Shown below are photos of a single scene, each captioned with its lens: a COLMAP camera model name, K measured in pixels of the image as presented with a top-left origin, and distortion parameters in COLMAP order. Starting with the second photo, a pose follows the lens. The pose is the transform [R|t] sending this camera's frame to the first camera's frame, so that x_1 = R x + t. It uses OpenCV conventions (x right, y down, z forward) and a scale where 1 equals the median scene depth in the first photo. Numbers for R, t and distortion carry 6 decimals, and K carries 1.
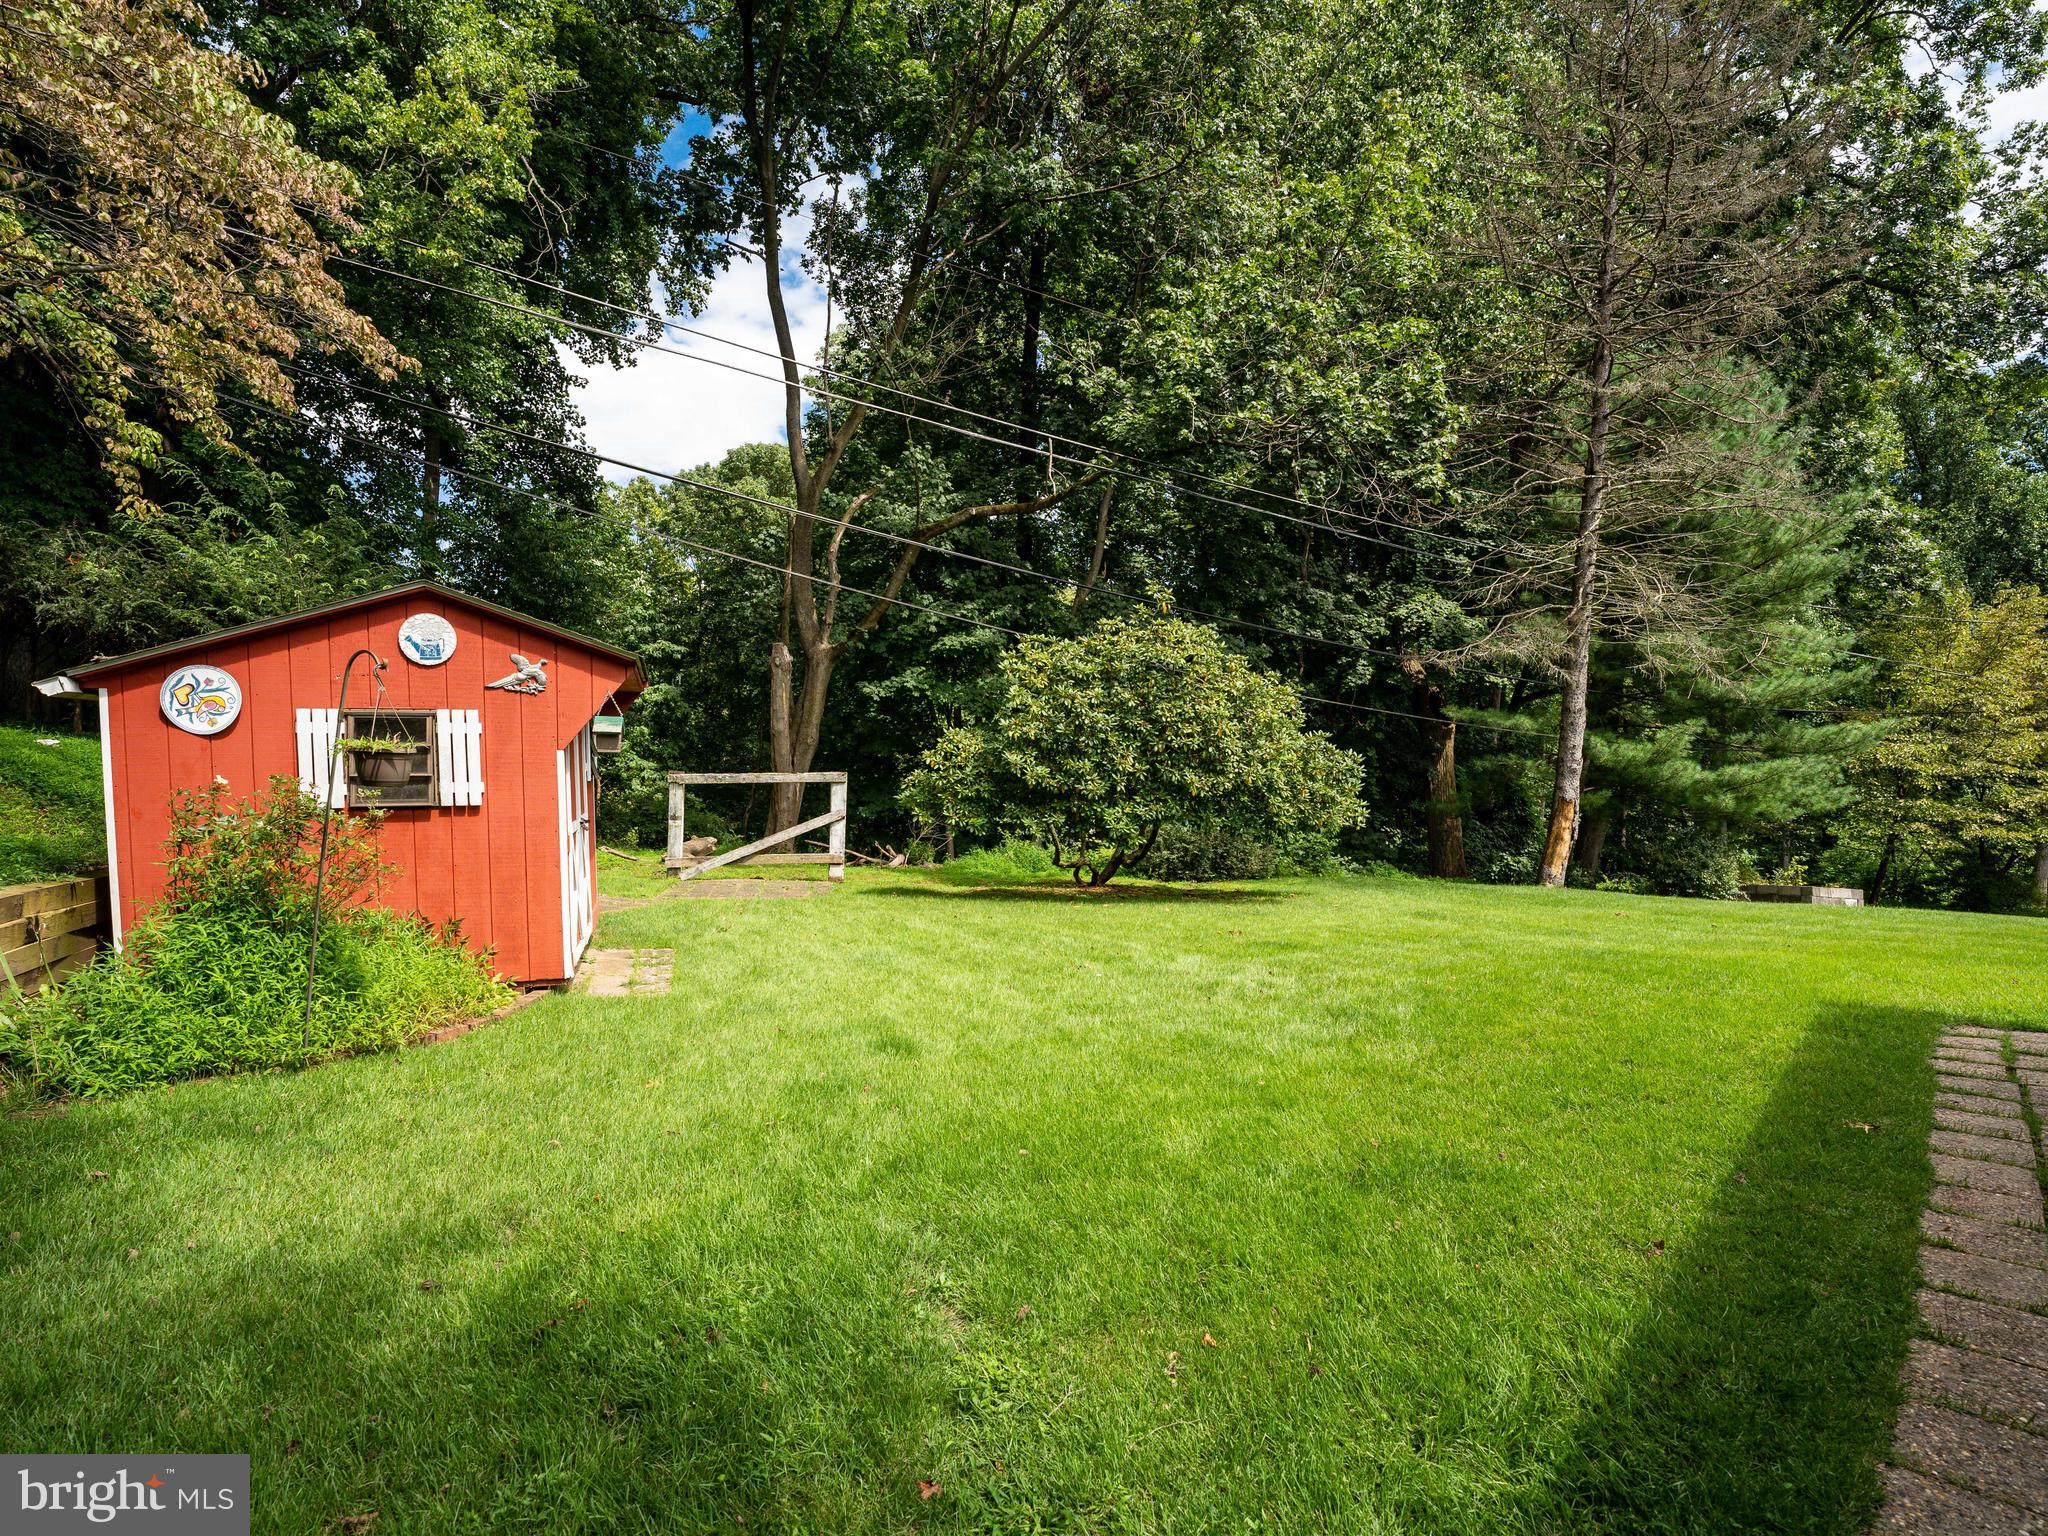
lens RADIAL K [[952.1, 0, 1021.9], [0, 952.1, 777.7], [0, 0, 1]] dist [-0.028936, 0.001849]
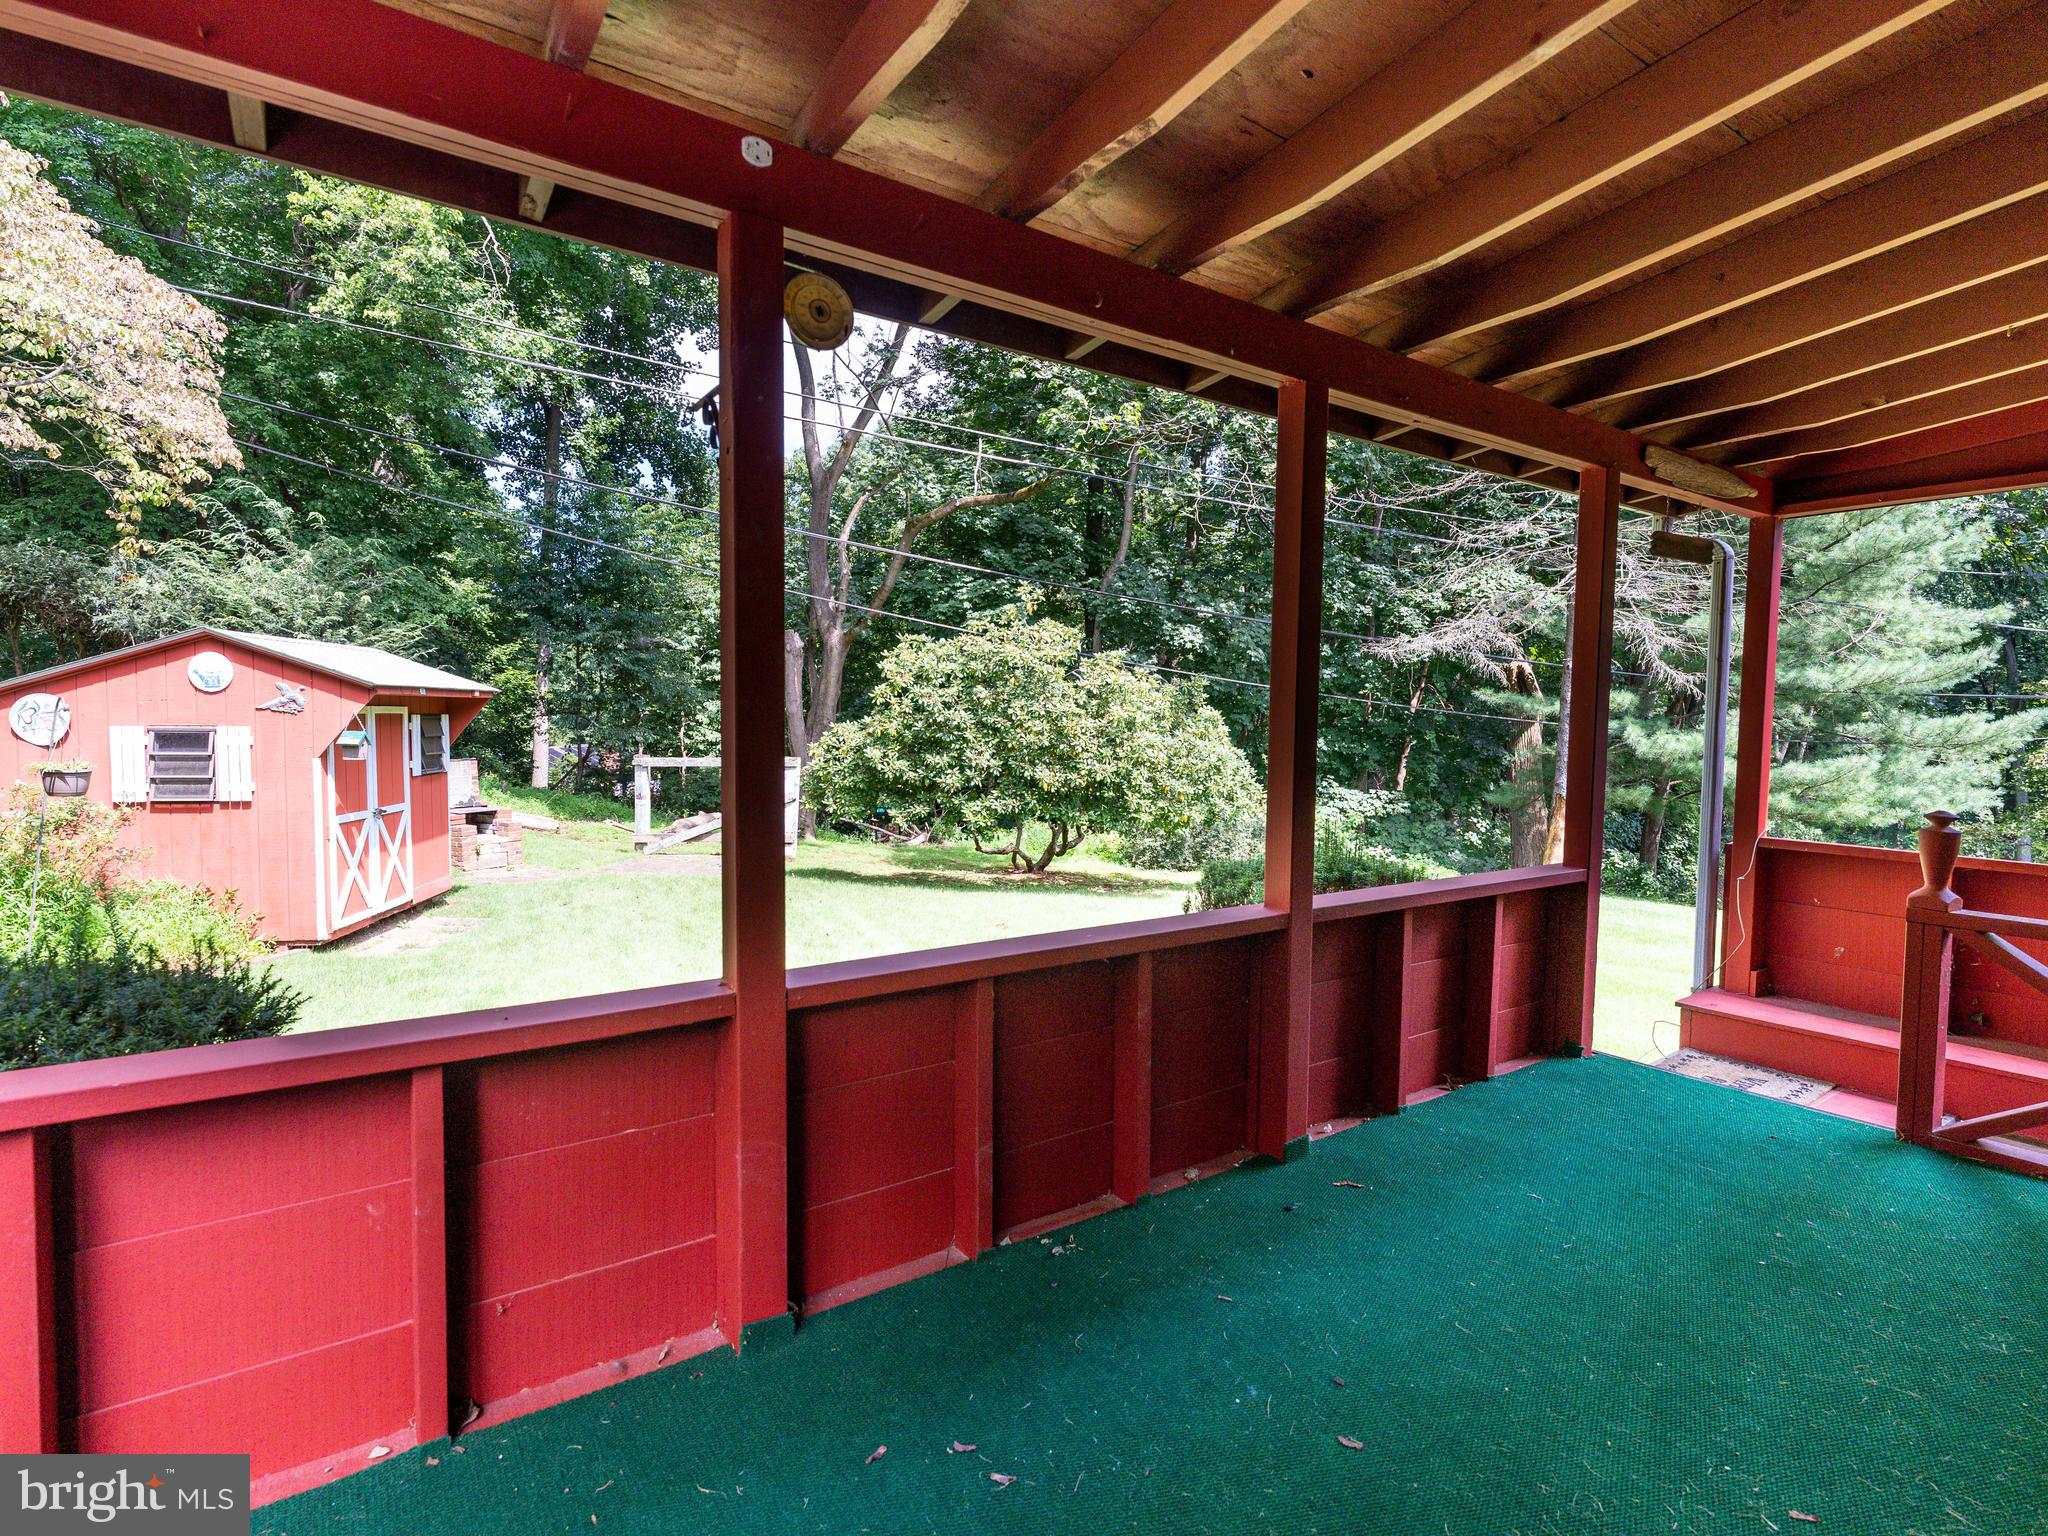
lens RADIAL K [[992.5, 0, 1021.8], [0, 992.5, 748.5], [0, 0, 1]] dist [-0.002767, -0.000764]
pose [[0.983405, 0.014740, -0.180822, 0.350780], [-0.014370, 0.999891, 0.003355, -0.030904], [0.180851, -0.000701, 0.983510, -0.065501]]
